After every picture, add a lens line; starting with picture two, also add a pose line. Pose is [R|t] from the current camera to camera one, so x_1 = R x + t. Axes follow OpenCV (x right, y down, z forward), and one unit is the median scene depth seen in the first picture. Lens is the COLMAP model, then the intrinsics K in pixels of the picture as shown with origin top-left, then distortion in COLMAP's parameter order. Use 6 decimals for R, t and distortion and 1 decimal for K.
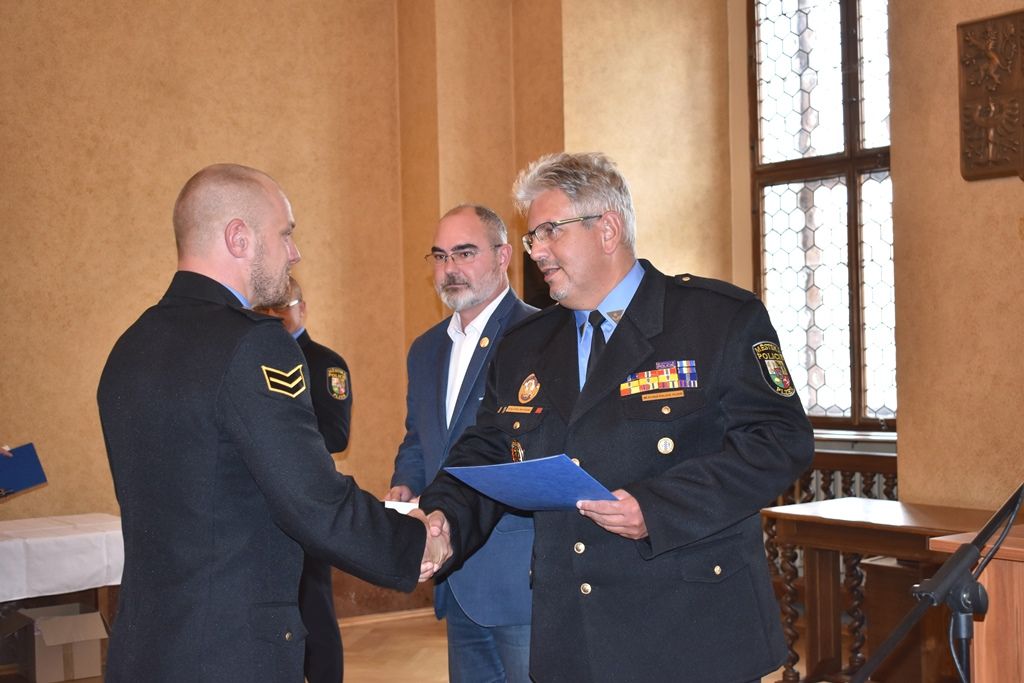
lens RADIAL K [[1500.4, 0, 515.2], [0, 1500.4, 345.6], [0, 0, 1]] dist [-0.022557, 0.000000]
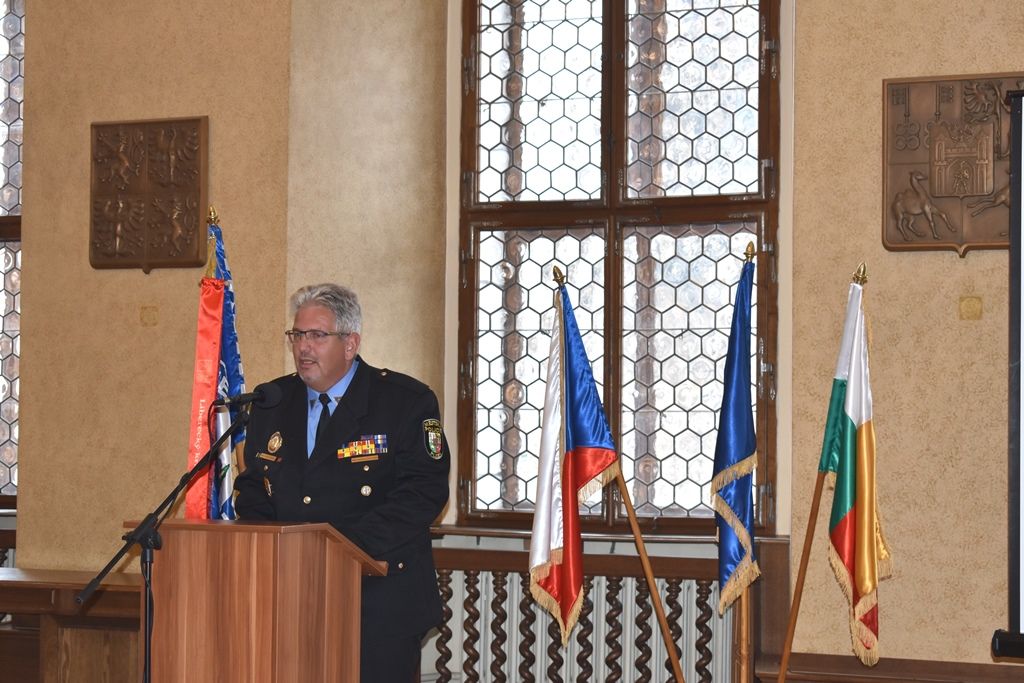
lens RADIAL K [[2400.6, 0, 521.8], [0, 2400.6, 341.5], [0, 0, 1]] dist [0.091320, 0.000000]
pose [[0.868041, 0.047505, 0.494214, -0.225074], [-0.029169, 0.998572, -0.044752, 0.009066], [-0.495634, 0.024430, 0.868188, -0.518702]]
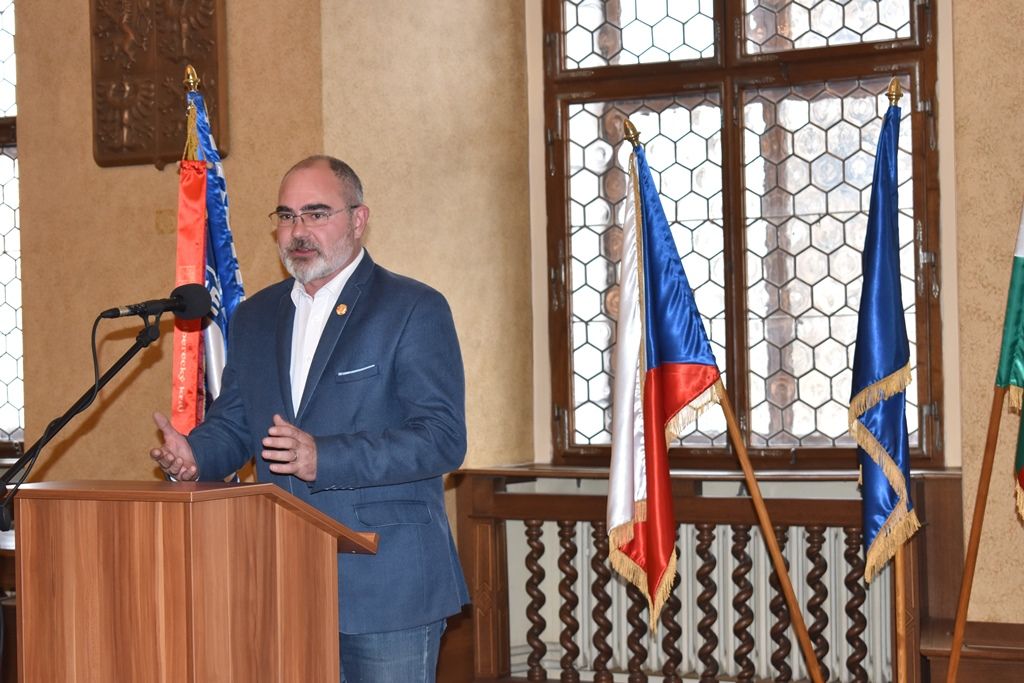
lens RADIAL K [[2269.9, 0, 516.7], [0, 2269.9, 350.6], [0, 0, 1]] dist [0.058045, 0.000000]
pose [[0.908044, 0.002582, 0.418866, -0.032490], [0.001821, 0.999947, -0.010112, 0.010839], [-0.418870, 0.009945, 0.907992, -0.263319]]
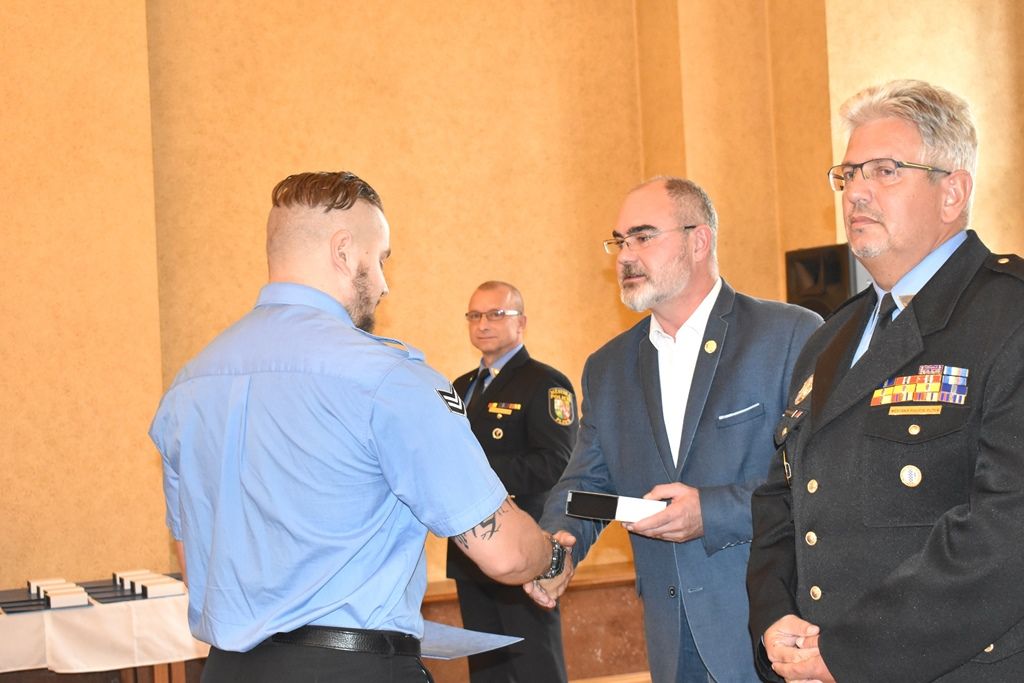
lens RADIAL K [[1633.0, 0, 518.1], [0, 1633.0, 352.1], [0, 0, 1]] dist [0.001811, 0.000000]
pose [[0.984733, -0.028205, -0.171773, 0.013767], [0.025948, 0.999545, -0.015372, 0.005022], [0.172129, 0.010680, 0.985017, 0.052696]]
